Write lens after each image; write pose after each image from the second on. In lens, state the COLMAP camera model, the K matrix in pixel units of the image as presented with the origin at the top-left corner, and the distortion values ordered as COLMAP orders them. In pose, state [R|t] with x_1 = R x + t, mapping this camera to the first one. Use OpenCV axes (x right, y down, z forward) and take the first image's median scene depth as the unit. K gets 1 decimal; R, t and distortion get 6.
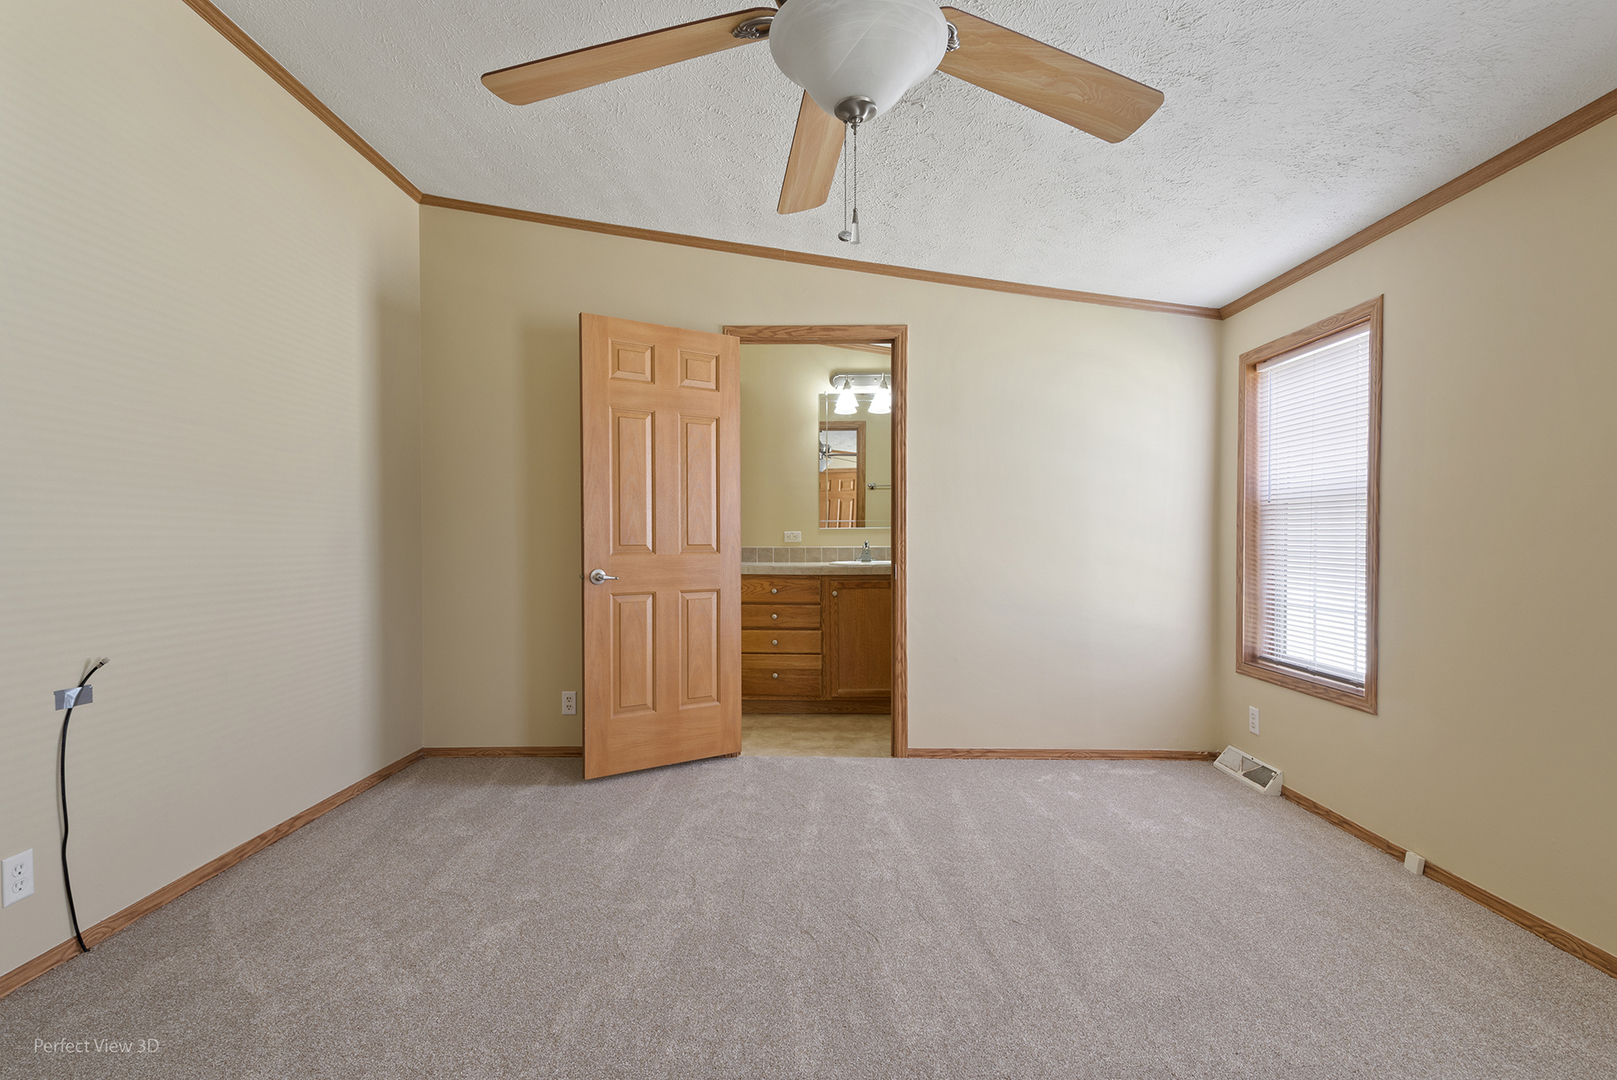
lens RADIAL K [[753.8, 0, 795.8], [0, 753.8, 556.3], [0, 0, 1]] dist [0.024810, -0.012017]
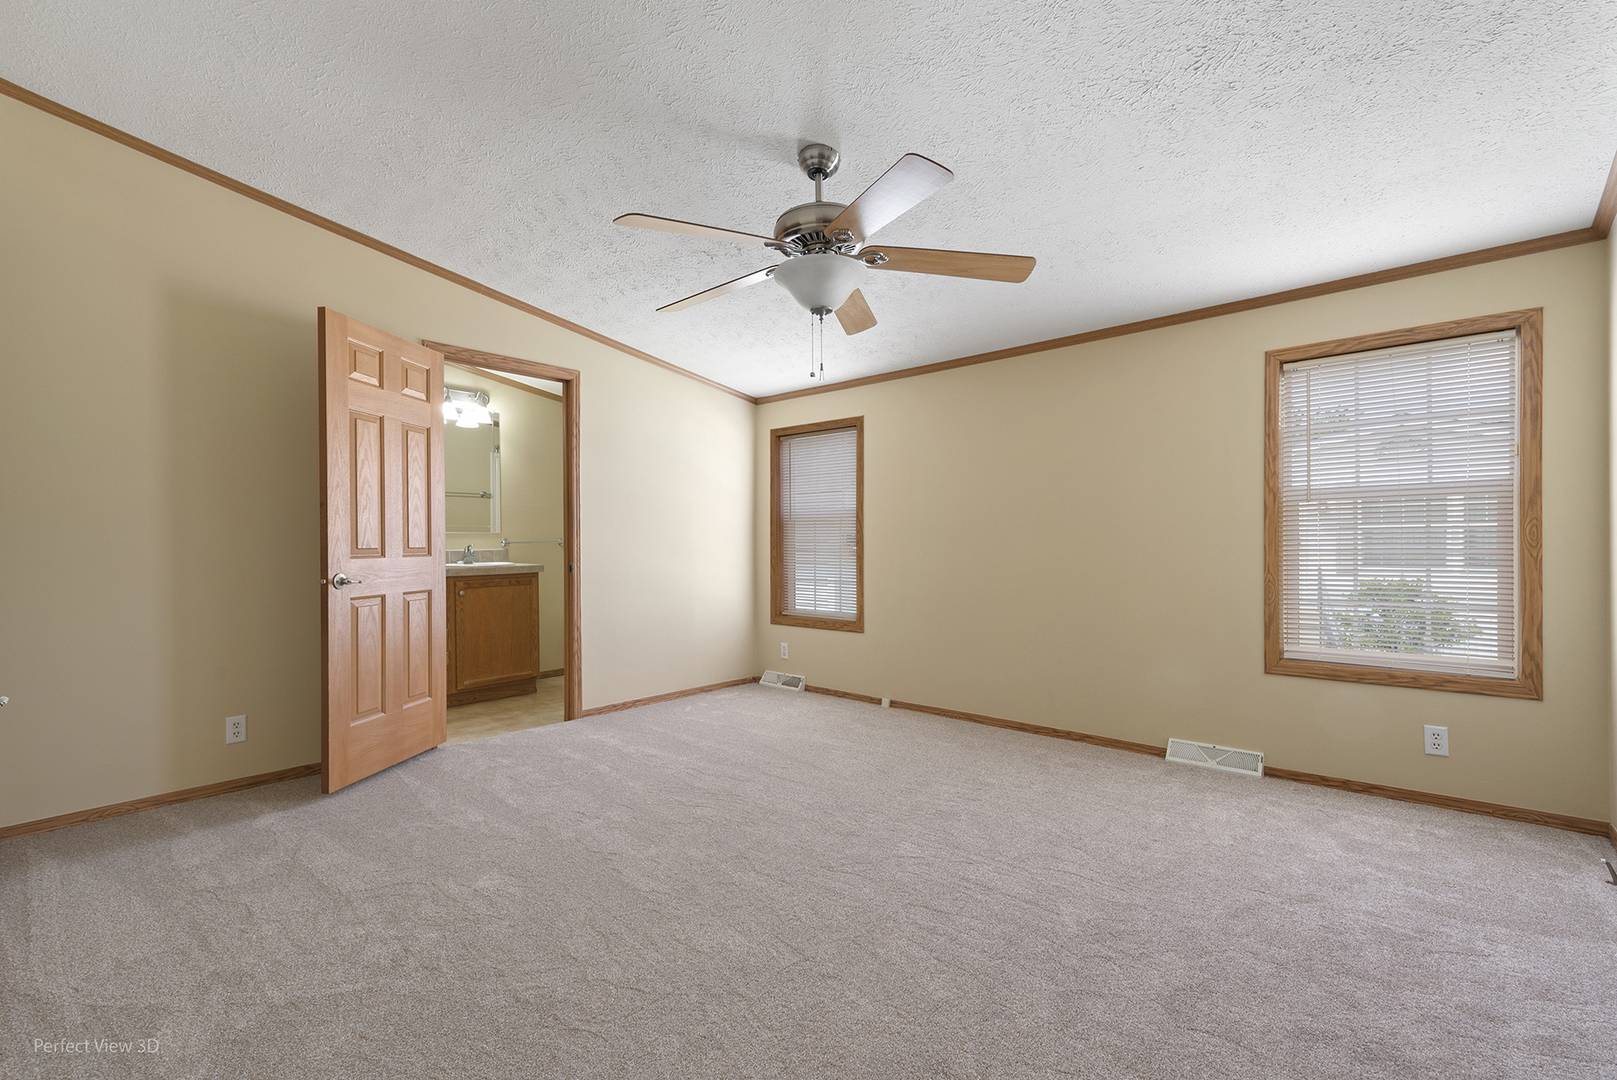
lens RADIAL K [[703.0, 0, 797.7], [0, 703.0, 552.1], [0, 0, 1]] dist [0.011041, -0.001251]
pose [[0.658390, -0.011641, 0.752587, -0.533097], [0.020663, 0.999783, -0.002612, 0.004424], [-0.752393, 0.017271, 0.658488, -0.037899]]
